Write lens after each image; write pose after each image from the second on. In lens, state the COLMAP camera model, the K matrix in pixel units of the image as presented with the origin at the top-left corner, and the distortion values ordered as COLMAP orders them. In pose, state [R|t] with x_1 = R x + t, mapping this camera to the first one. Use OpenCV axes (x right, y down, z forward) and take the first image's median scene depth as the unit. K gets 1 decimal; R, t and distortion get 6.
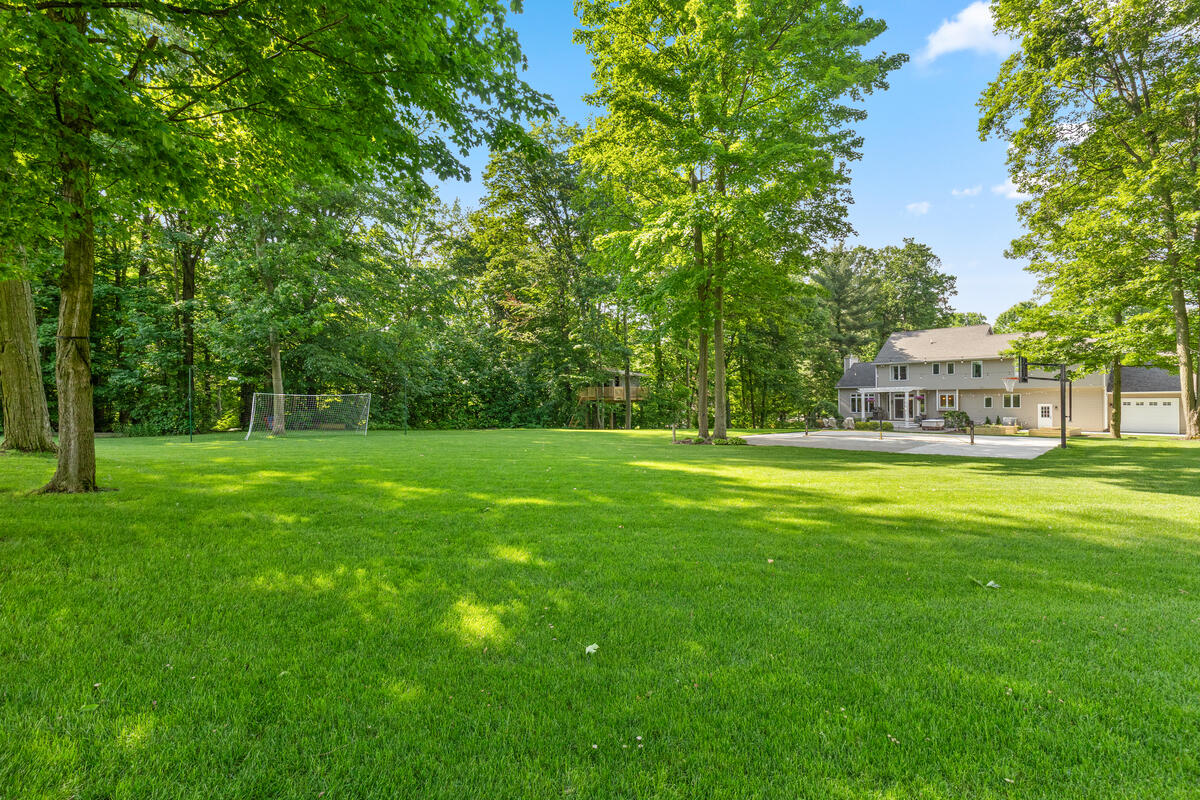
lens RADIAL K [[540.8, 0, 600.0], [0, 540.8, 400.0], [0, 0, 1]] dist [0.001571, 0.000035]
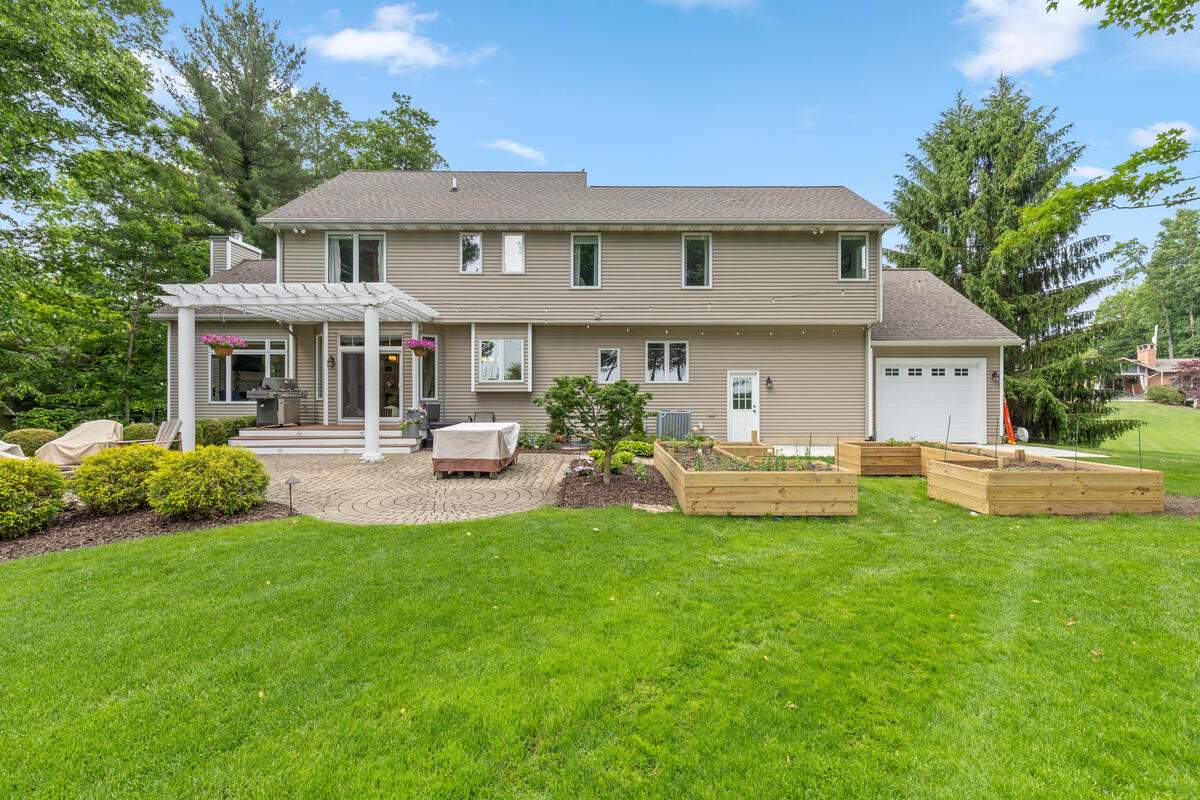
lens RADIAL K [[557.0, 0, 600.0], [0, 557.0, 400.0], [0, 0, 1]] dist [-0.000511, -0.000126]
pose [[0.650395, 0.002255, 0.759593, 0.442425], [-0.003336, 0.999994, -0.000112, 0.024082], [-0.759589, -0.002461, 0.650399, 0.759814]]
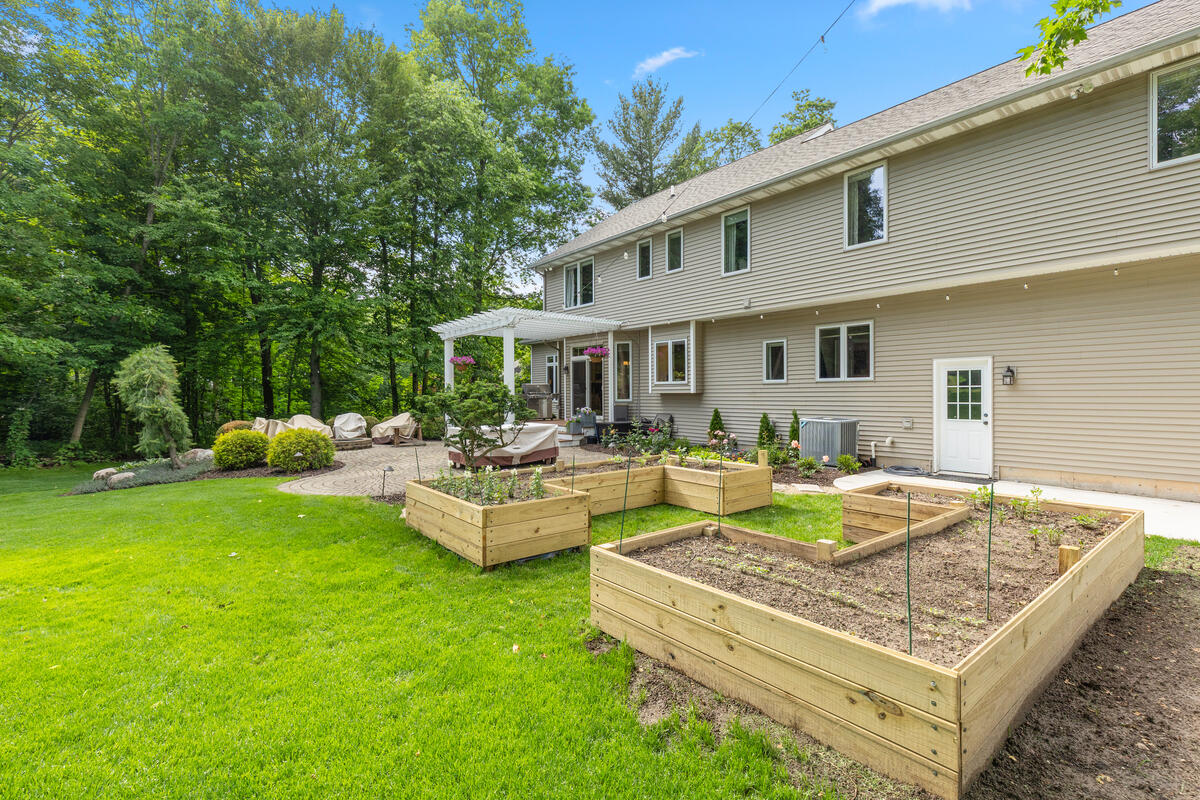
lens RADIAL K [[540.8, 0, 600.0], [0, 540.8, 400.0], [0, 0, 1]] dist [0.001571, 0.000035]
pose [[0.999207, 0.001220, -0.039796, 0.619809], [-0.000736, 0.999925, 0.012197, 0.019657], [0.039808, -0.012158, 0.999133, 0.702108]]
